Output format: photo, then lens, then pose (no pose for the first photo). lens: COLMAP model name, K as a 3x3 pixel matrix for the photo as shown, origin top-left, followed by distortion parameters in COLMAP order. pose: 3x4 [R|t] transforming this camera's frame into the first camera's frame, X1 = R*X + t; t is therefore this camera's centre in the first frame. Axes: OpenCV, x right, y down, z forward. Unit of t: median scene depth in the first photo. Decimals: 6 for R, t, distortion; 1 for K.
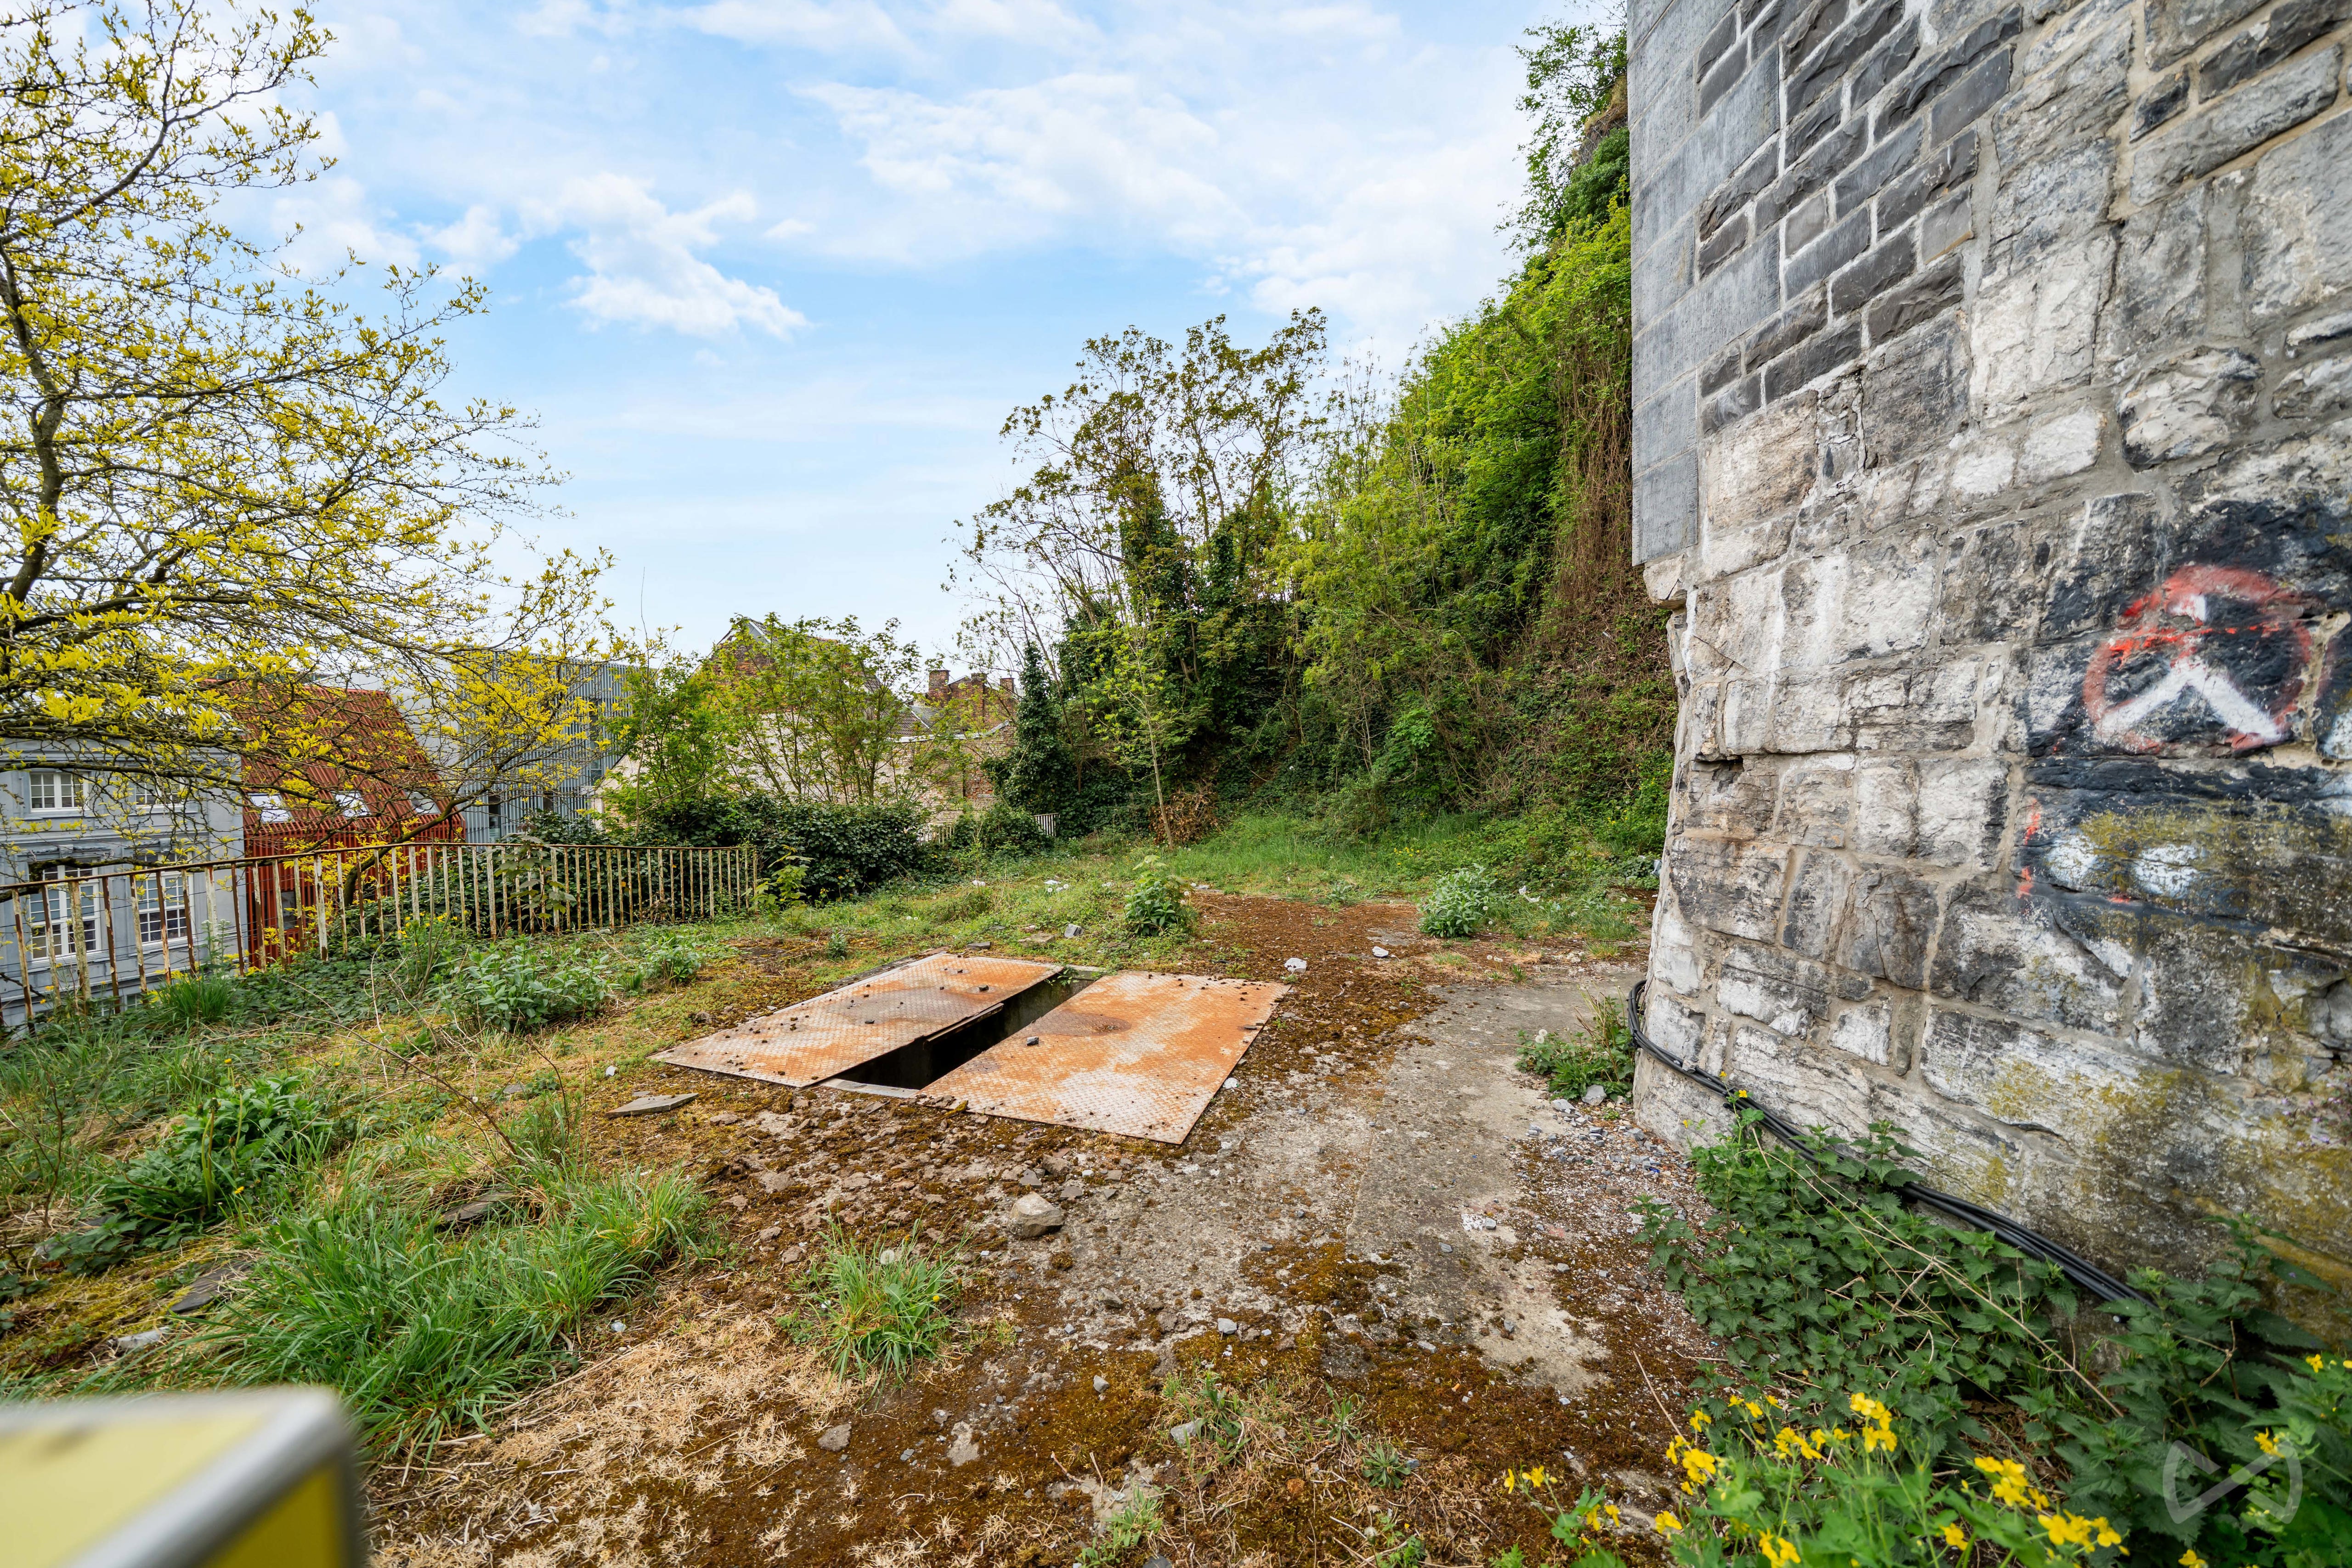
lens RADIAL K [[837.9, 0, 1176.0], [0, 837.9, 784.0], [0, 0, 1]] dist [-0.000386, -0.000007]
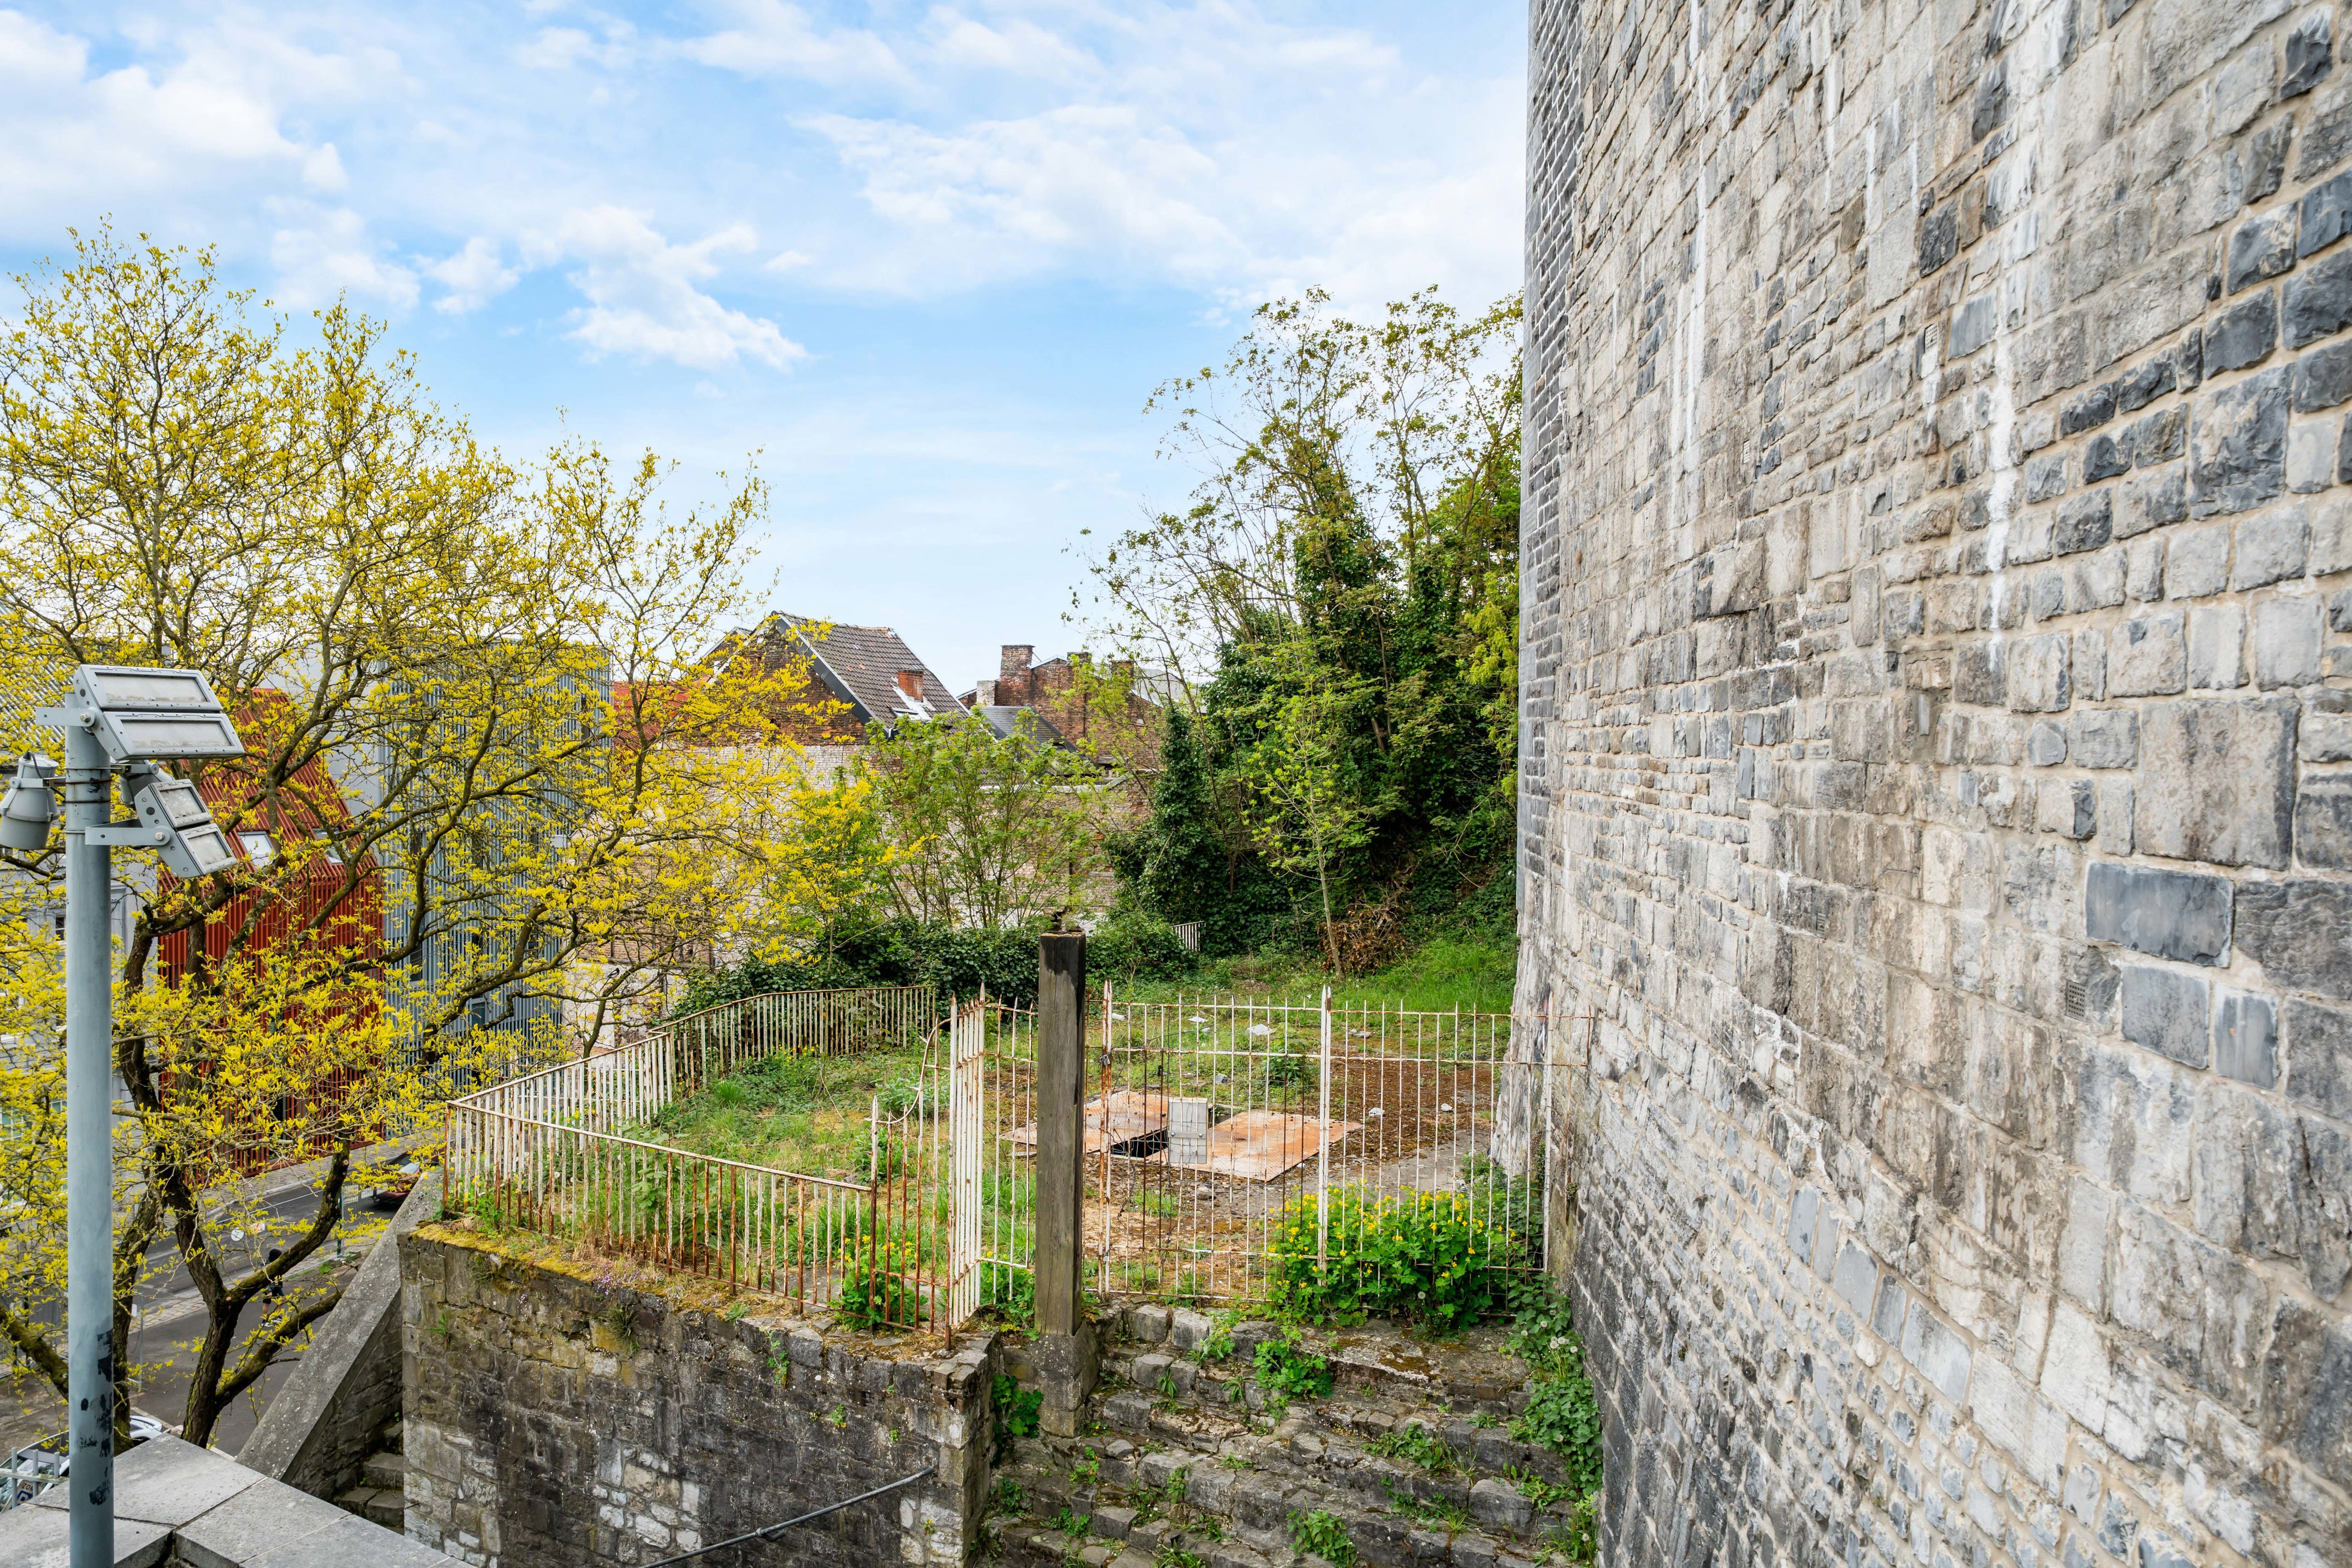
lens RADIAL K [[1726.3, 0, 1176.0], [0, 1726.3, 784.0], [0, 0, 1]] dist [0.001240, 0.000029]
pose [[0.988525, 0.029227, -0.148204, 0.071853], [-0.027587, 0.999533, 0.013106, -0.117904], [0.148518, -0.008868, 0.988870, -0.619037]]
